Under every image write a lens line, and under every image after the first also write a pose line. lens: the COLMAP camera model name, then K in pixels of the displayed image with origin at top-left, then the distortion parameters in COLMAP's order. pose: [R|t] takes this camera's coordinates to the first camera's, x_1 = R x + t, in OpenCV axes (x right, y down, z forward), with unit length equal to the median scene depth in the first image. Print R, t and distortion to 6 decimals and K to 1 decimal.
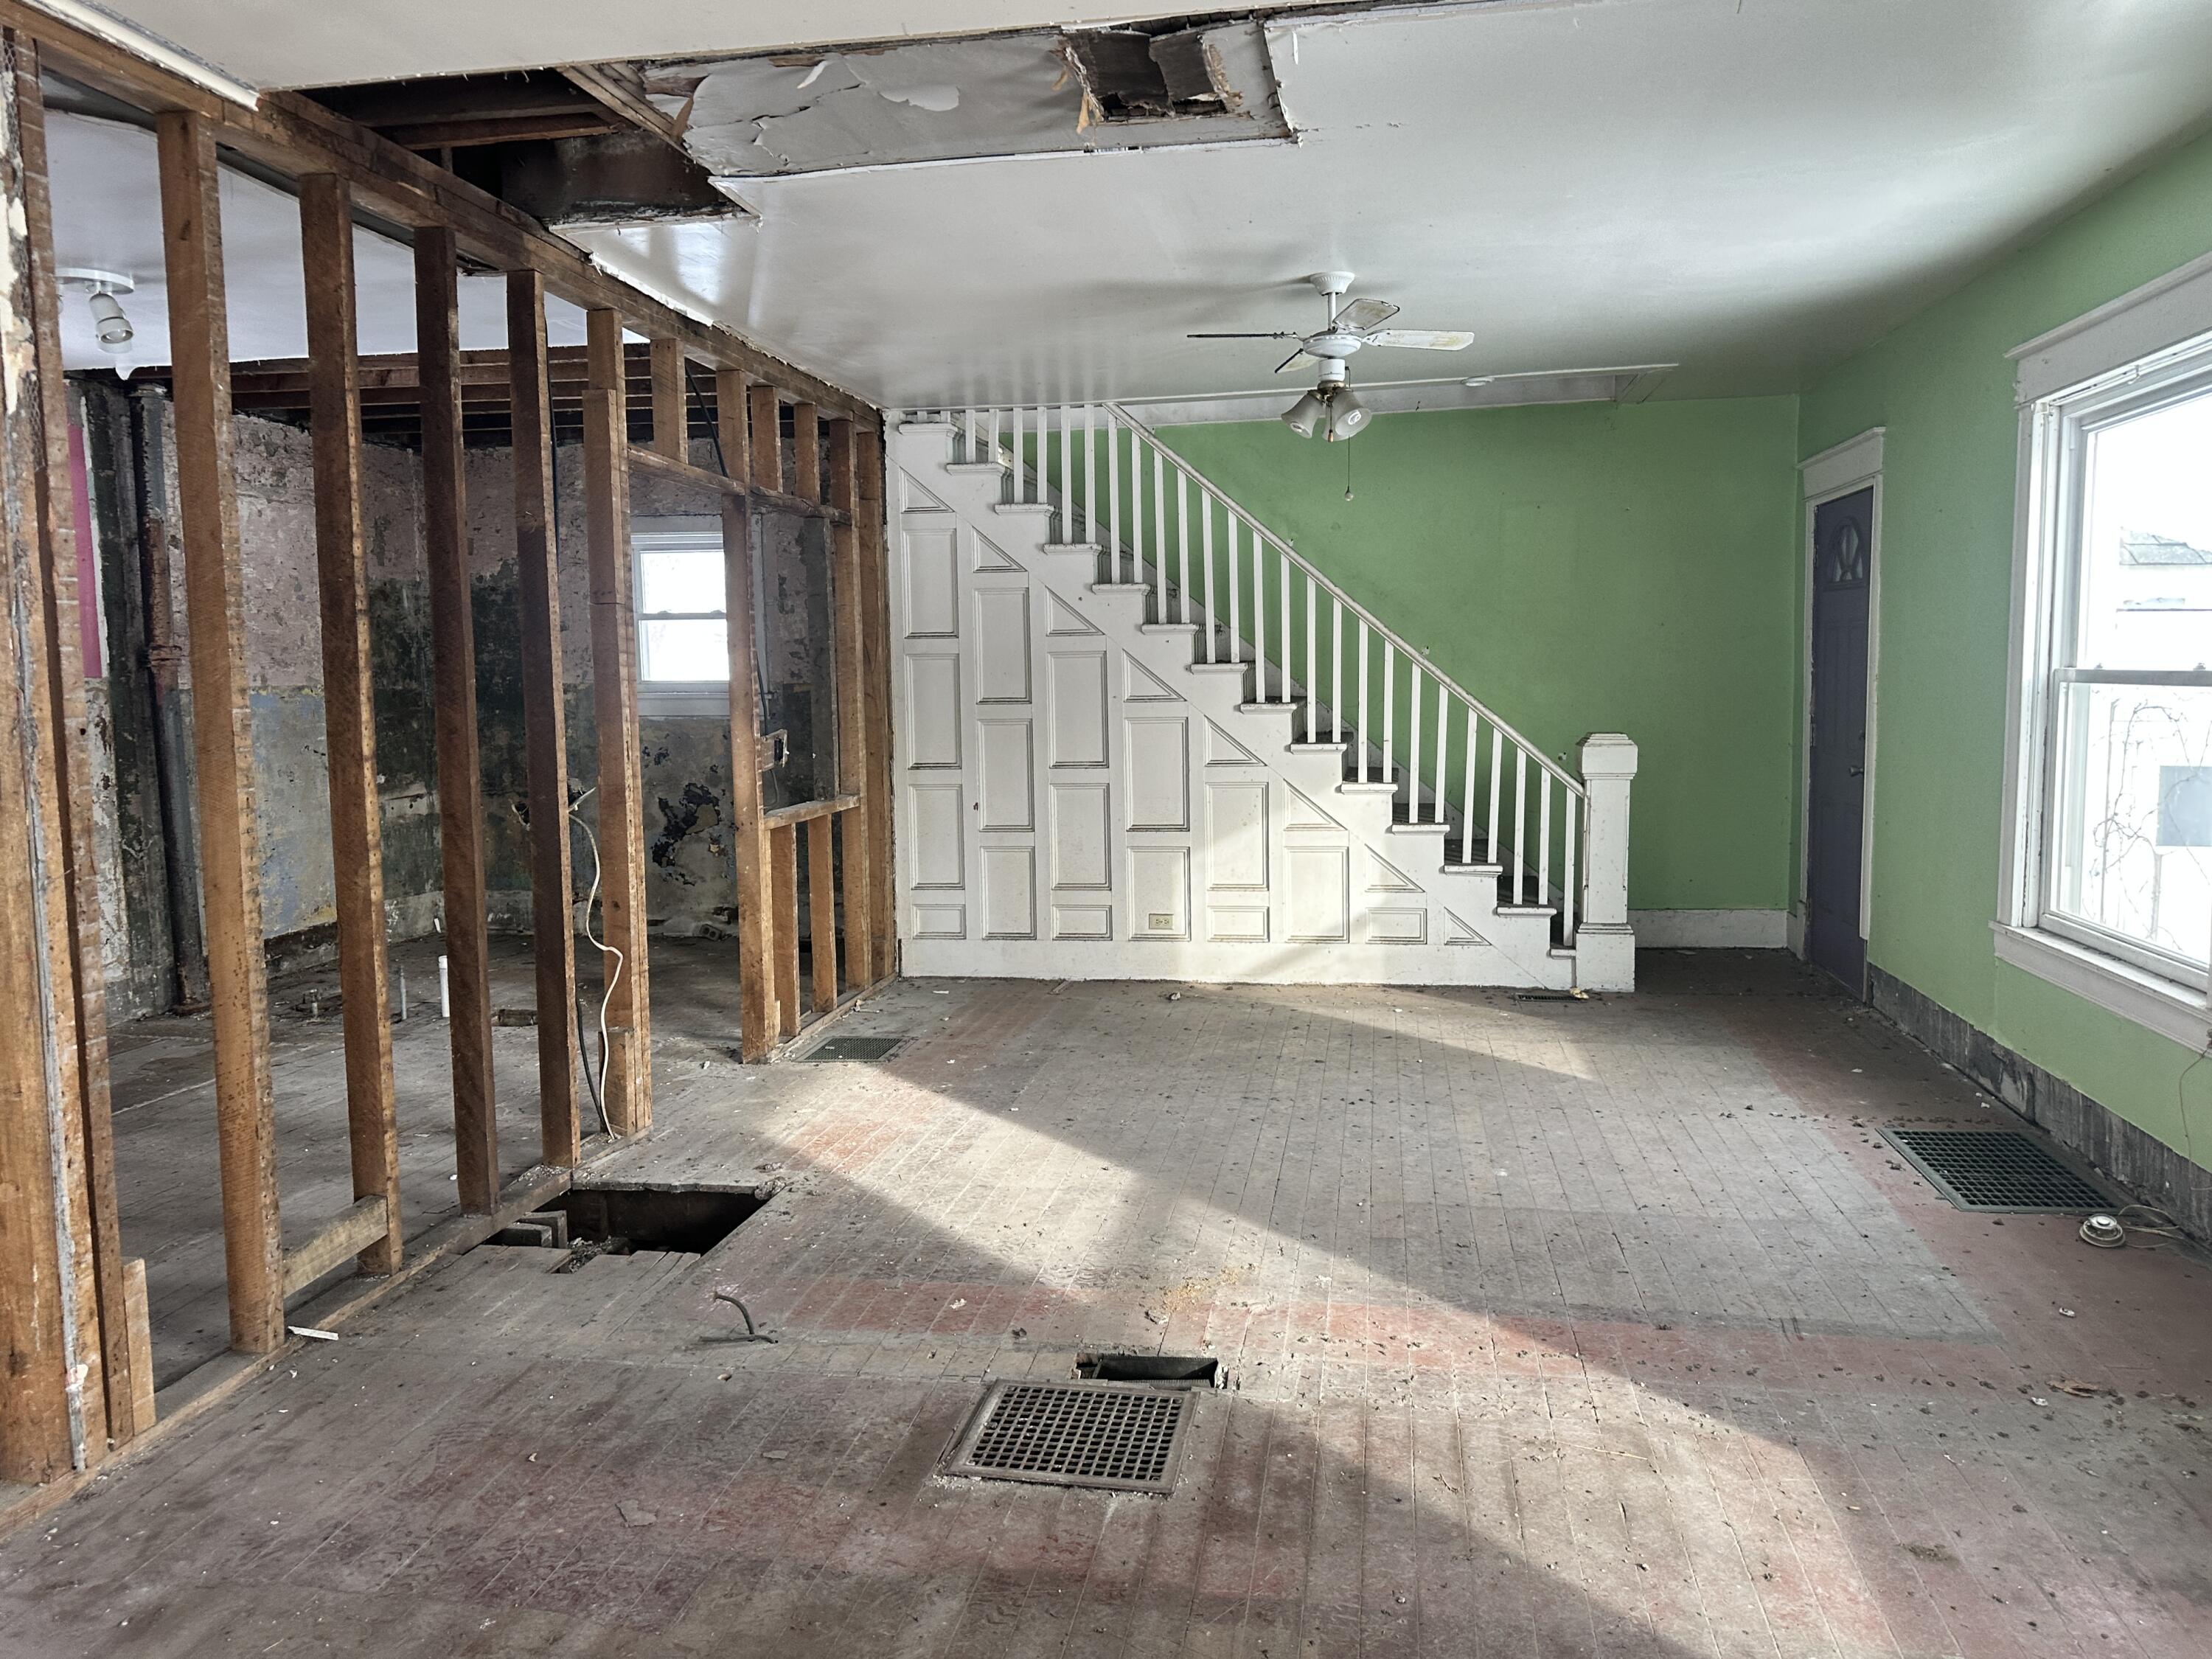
lens RADIAL K [[1566.1, 0, 1133.2], [0, 1566.1, 826.8], [0, 0, 1]] dist [0.049921, -0.052093]
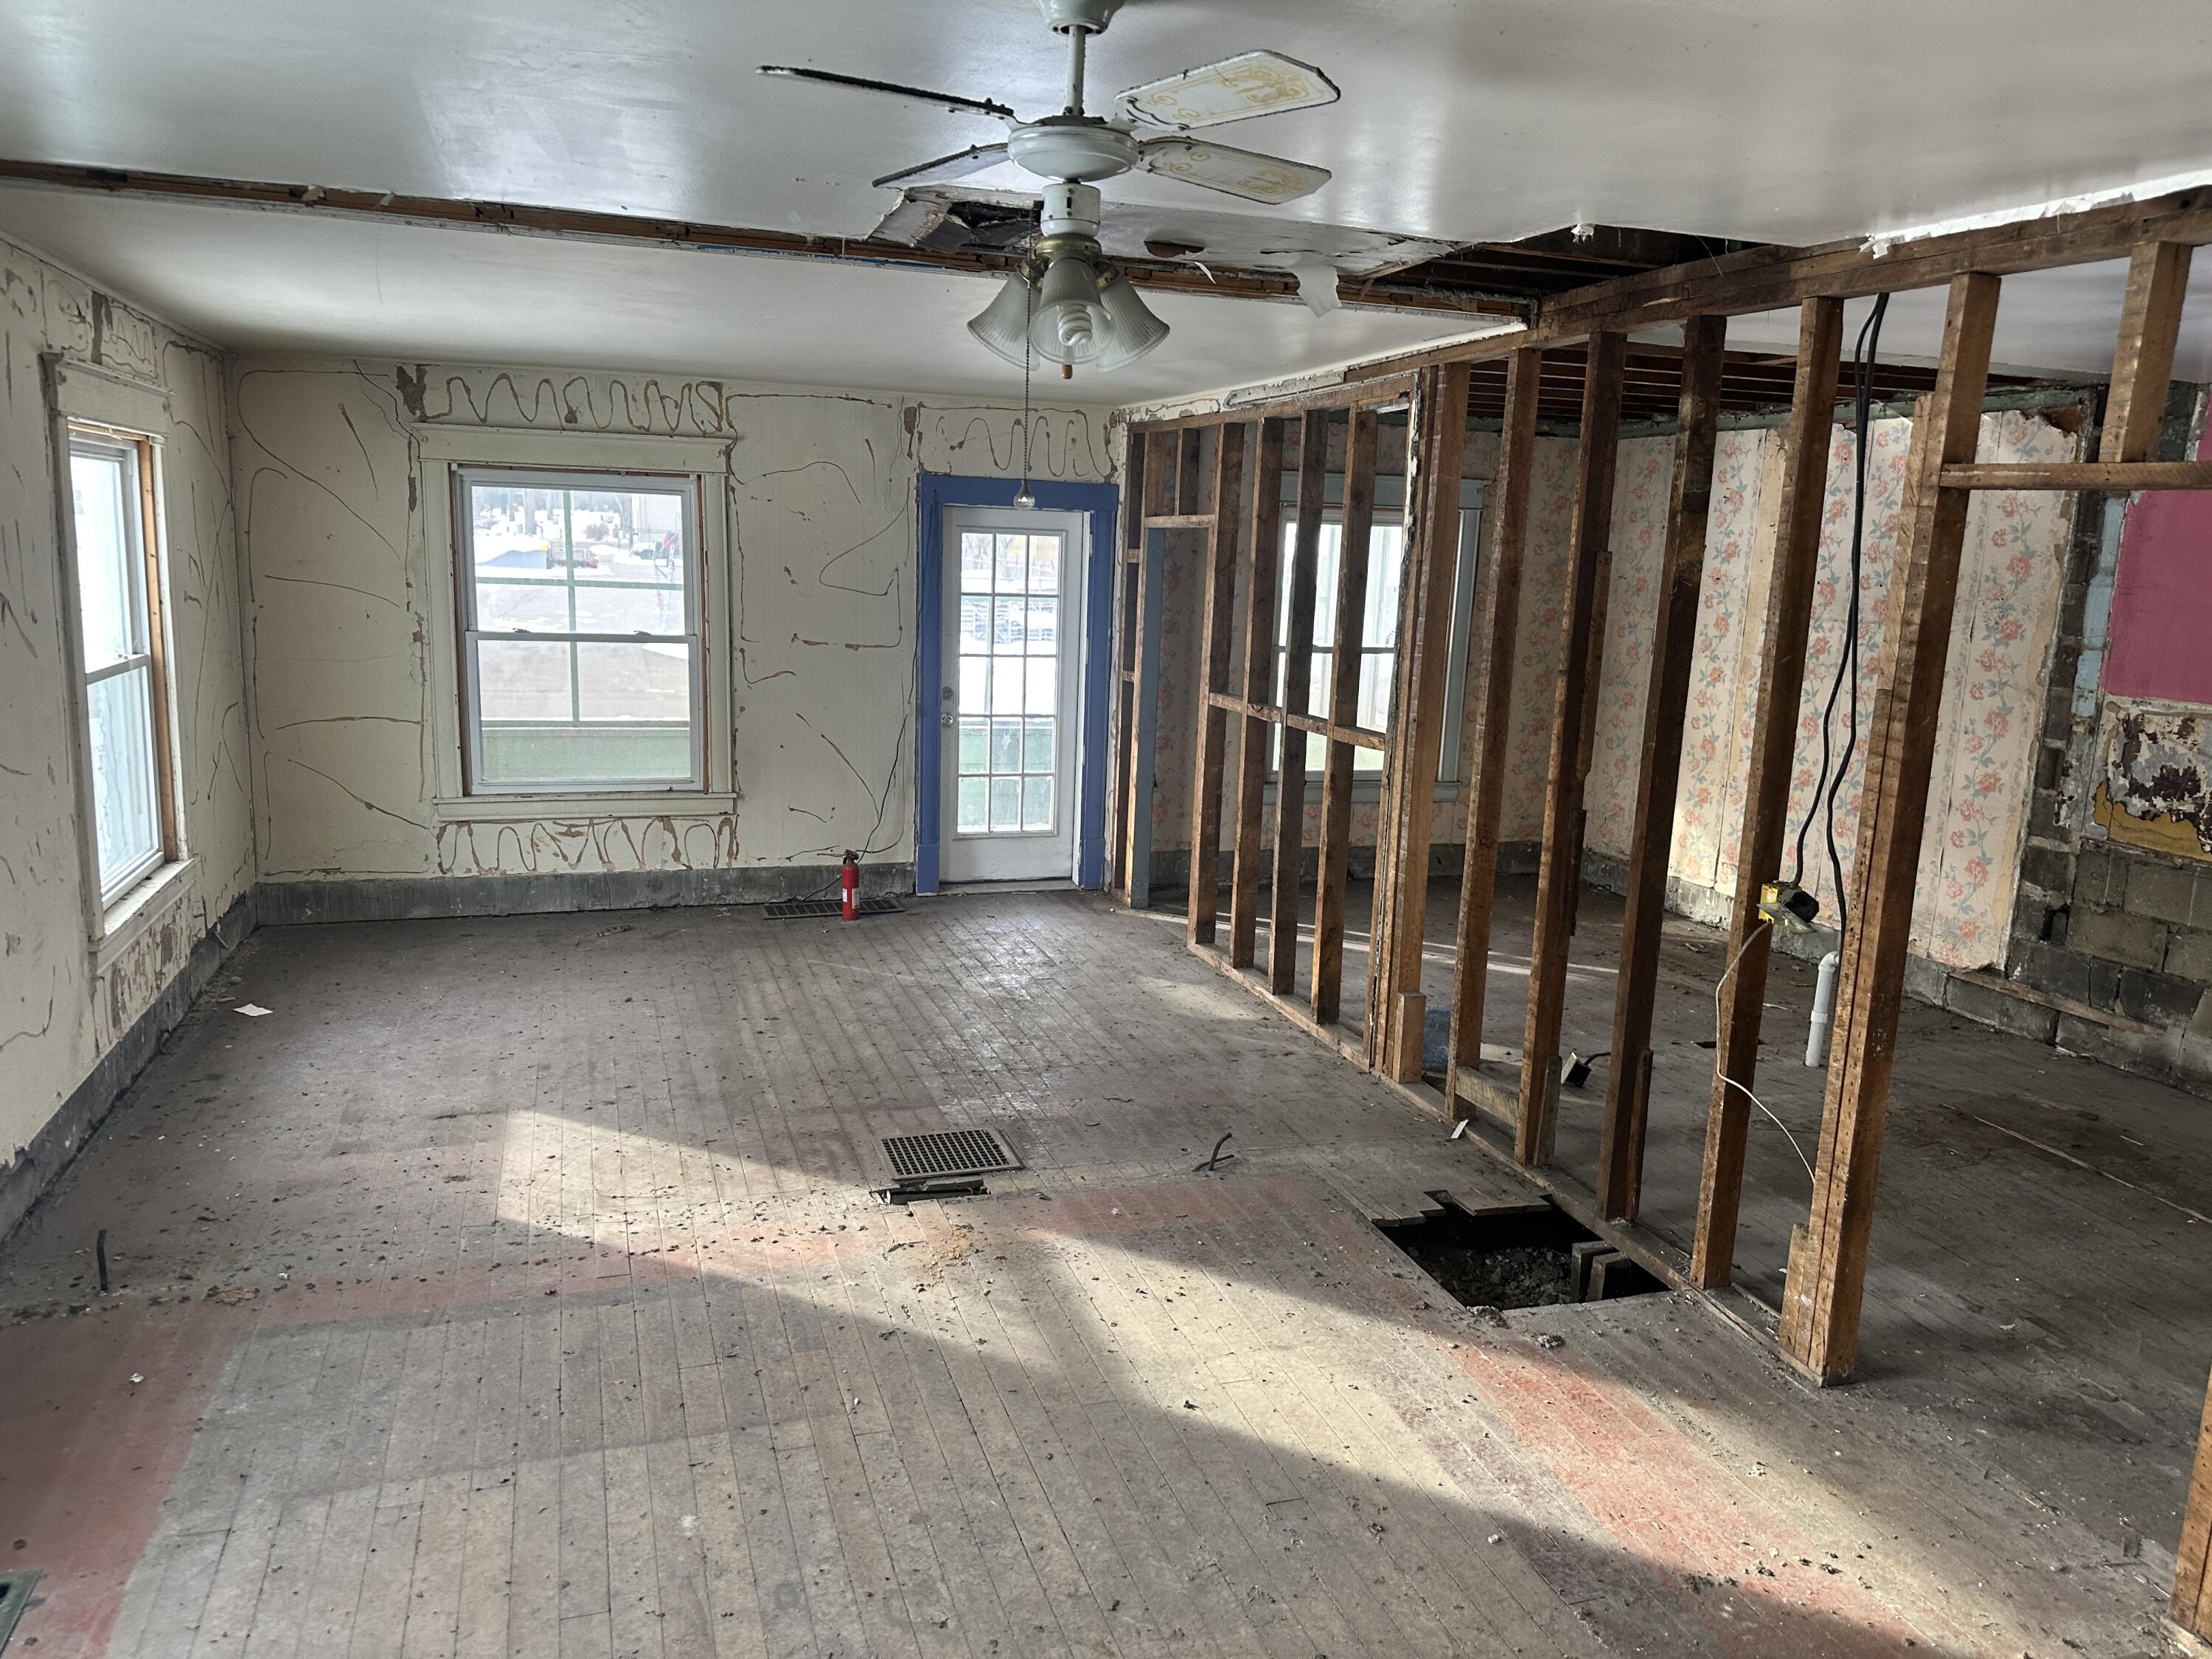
lens RADIAL K [[1566.1, 0, 1106.3], [0, 1566.1, 830.7], [0, 0, 1]] dist [0.049921, -0.052093]
pose [[-0.885884, 0.067328, -0.458995, 0.409009], [-0.069986, 0.958692, 0.275702, -0.308530], [0.458598, 0.276363, -0.844578, 1.753141]]
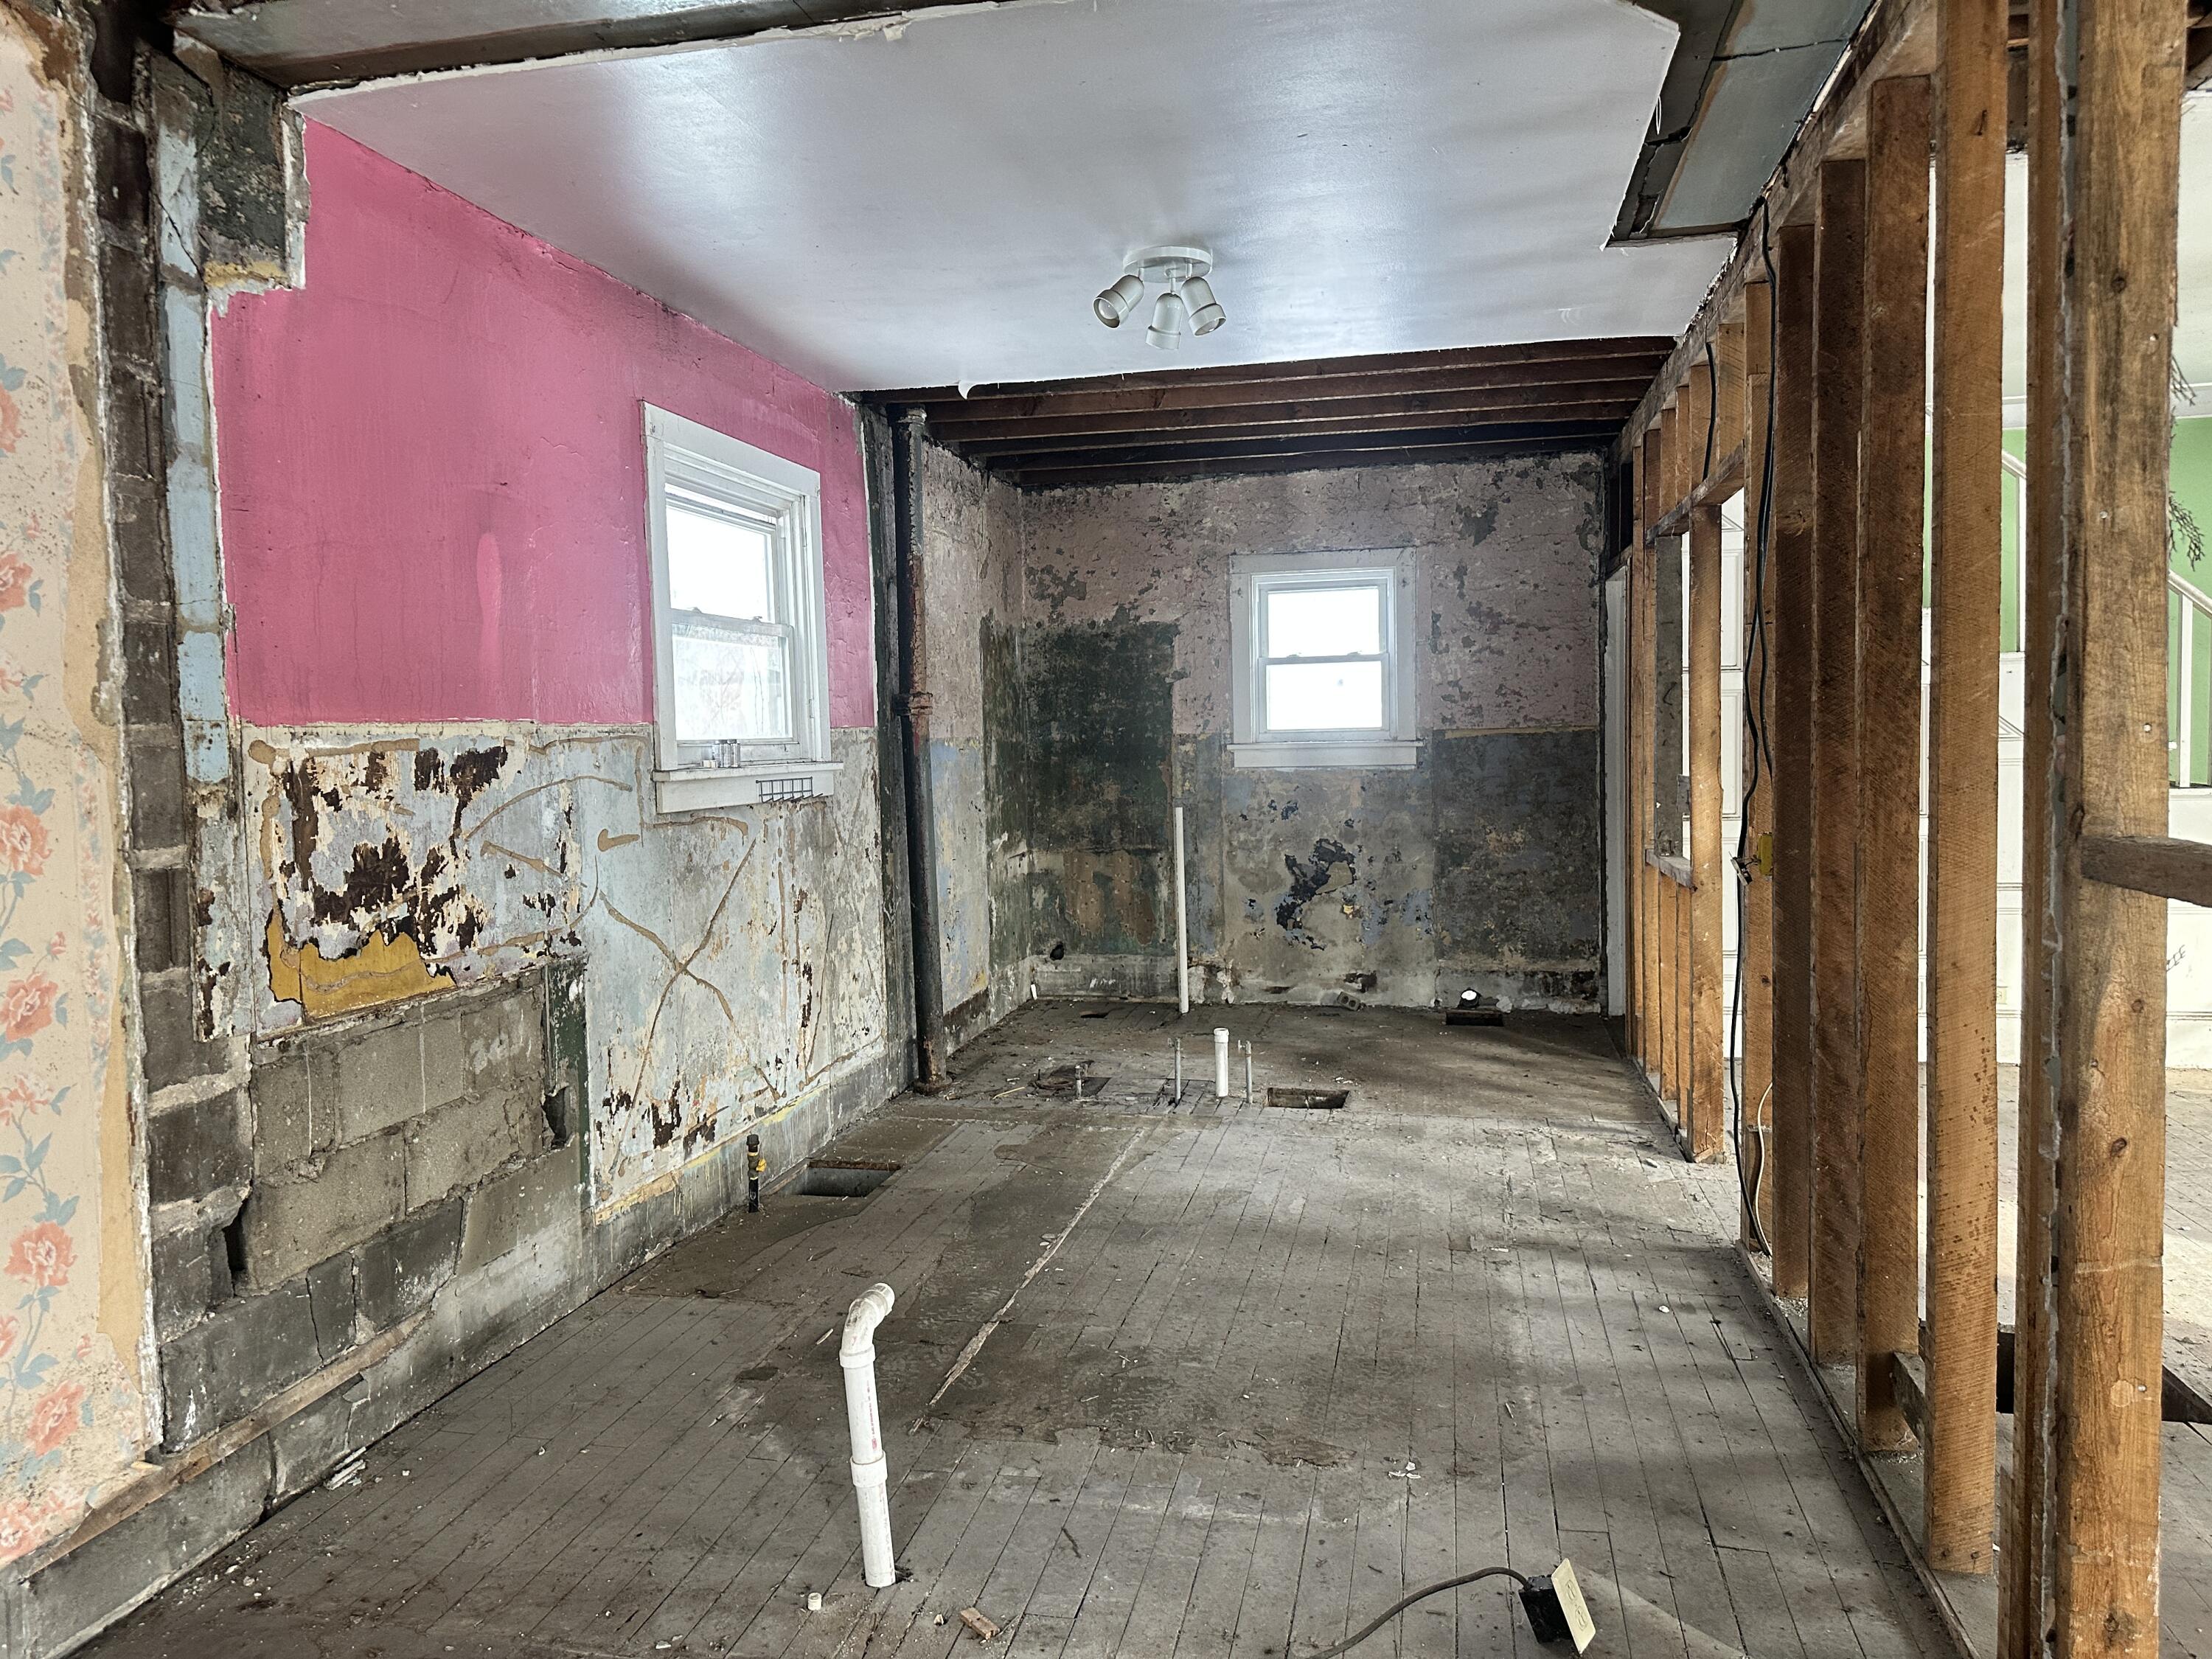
lens RADIAL K [[1566.1, 0, 1112.5], [0, 1566.1, 825.1], [0, 0, 1]] dist [0.049921, -0.052093]
pose [[0.997759, -0.006154, -0.066628, -0.750428], [0.003588, 0.999250, -0.038567, -0.001786], [0.066815, 0.038241, 0.997032, 0.158849]]
